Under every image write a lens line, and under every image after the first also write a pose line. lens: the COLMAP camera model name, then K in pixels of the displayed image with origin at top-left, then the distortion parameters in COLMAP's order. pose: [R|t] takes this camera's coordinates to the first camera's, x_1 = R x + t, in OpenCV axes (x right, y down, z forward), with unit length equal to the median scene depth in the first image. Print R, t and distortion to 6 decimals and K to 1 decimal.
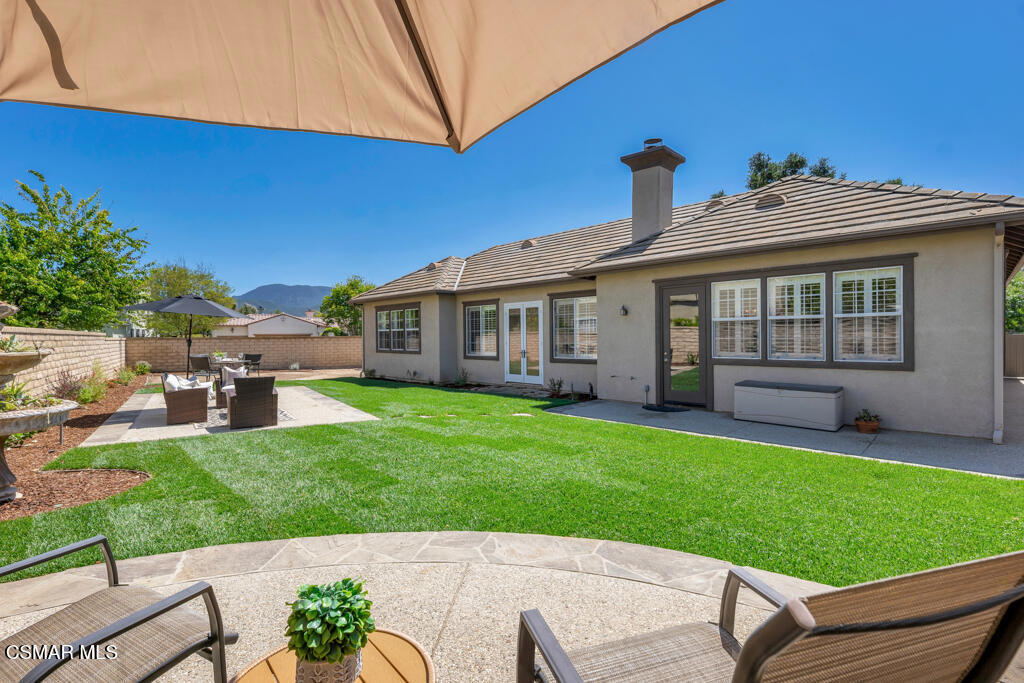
lens RADIAL K [[463.0, 0, 518.1], [0, 463.0, 347.3], [0, 0, 1]] dist [0.004702, -0.001207]
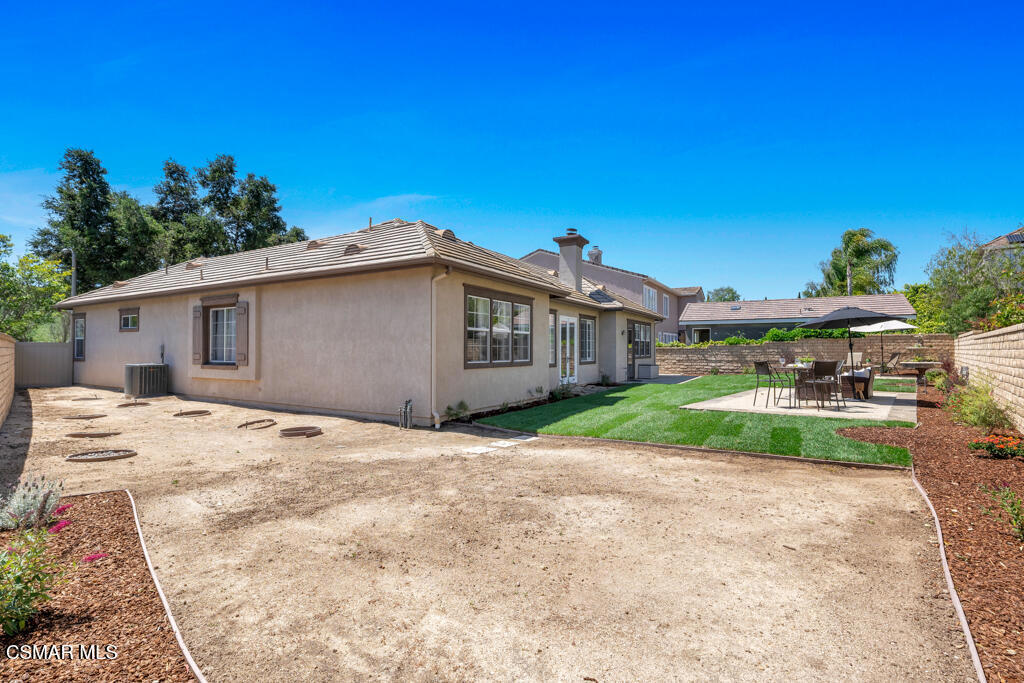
lens RADIAL K [[463.0, 0, 507.1], [0, 463.0, 343.7], [0, 0, 1]] dist [0.004702, -0.001207]
pose [[-0.234782, 0.011225, 0.971983, -1.031987], [0.011055, 0.999899, -0.008877, -0.016354], [-0.971985, 0.008661, -0.234883, 1.320764]]
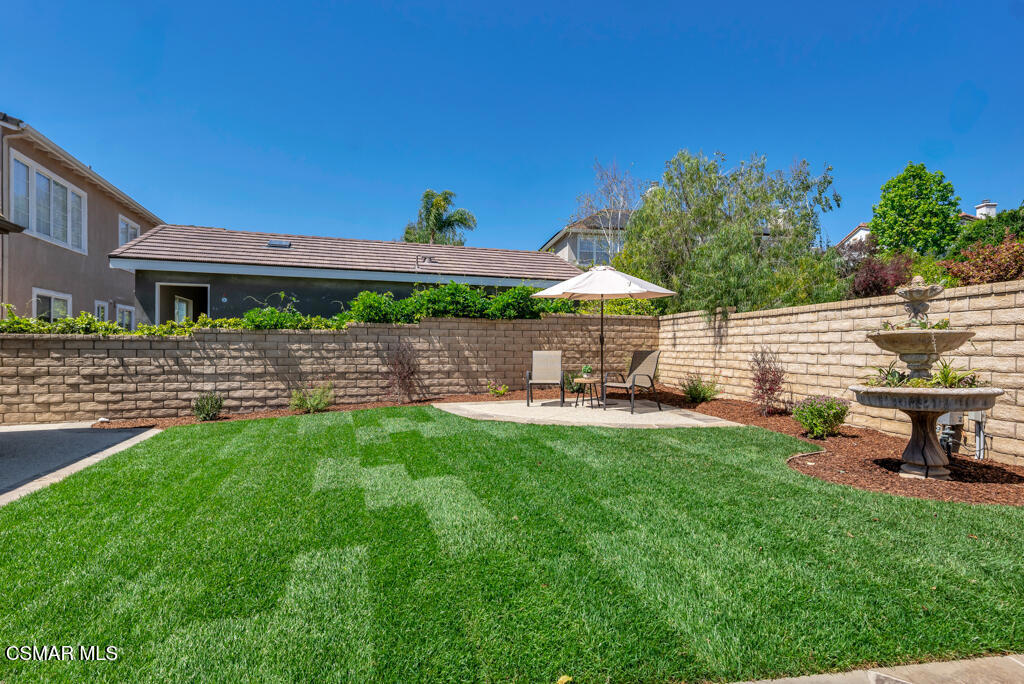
lens RADIAL K [[500.0, 0, 507.9], [0, 500.0, 347.7], [0, 0, 1]] dist [-0.006431, 0.000912]
pose [[-0.893329, -0.003996, 0.449385, -0.203207], [0.000365, 0.999954, 0.009616, -0.000903], [-0.449403, 0.008755, -0.893286, 0.603243]]
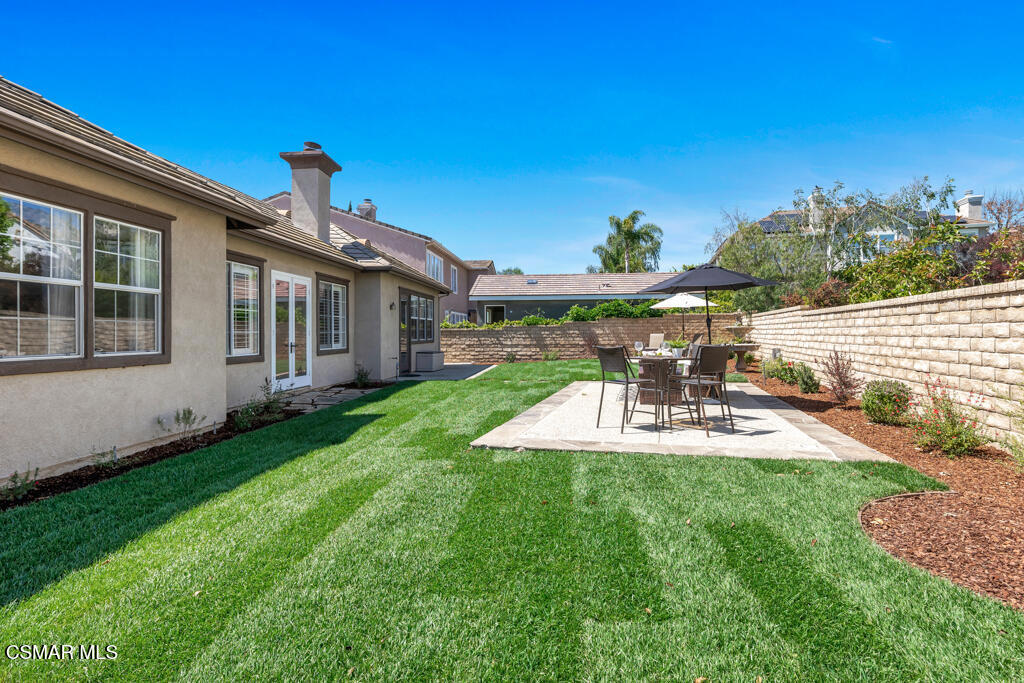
lens RADIAL K [[500.0, 0, 509.1], [0, 500.0, 336.1], [0, 0, 1]] dist [-0.006431, 0.000912]
pose [[-0.623521, -0.002821, 0.781802, -0.727431], [0.013508, 0.999805, 0.014380, -0.008553], [-0.781690, 0.019527, -0.623361, 1.118143]]
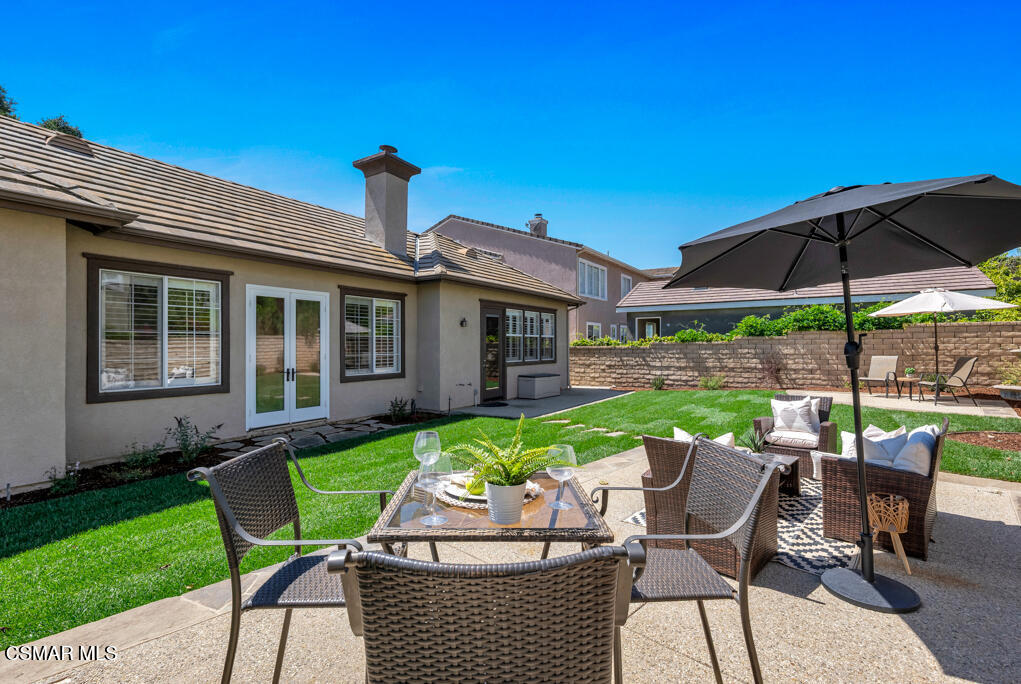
lens RADIAL K [[461.7, 0, 507.3], [0, 461.7, 344.9], [0, 0, 1]] dist [0.004702, -0.001207]
pose [[-0.189783, 0.002265, 0.981823, -0.582802], [0.015320, 0.999882, 0.000654, -0.018457], [-0.981707, 0.015165, -0.189795, 0.767768]]
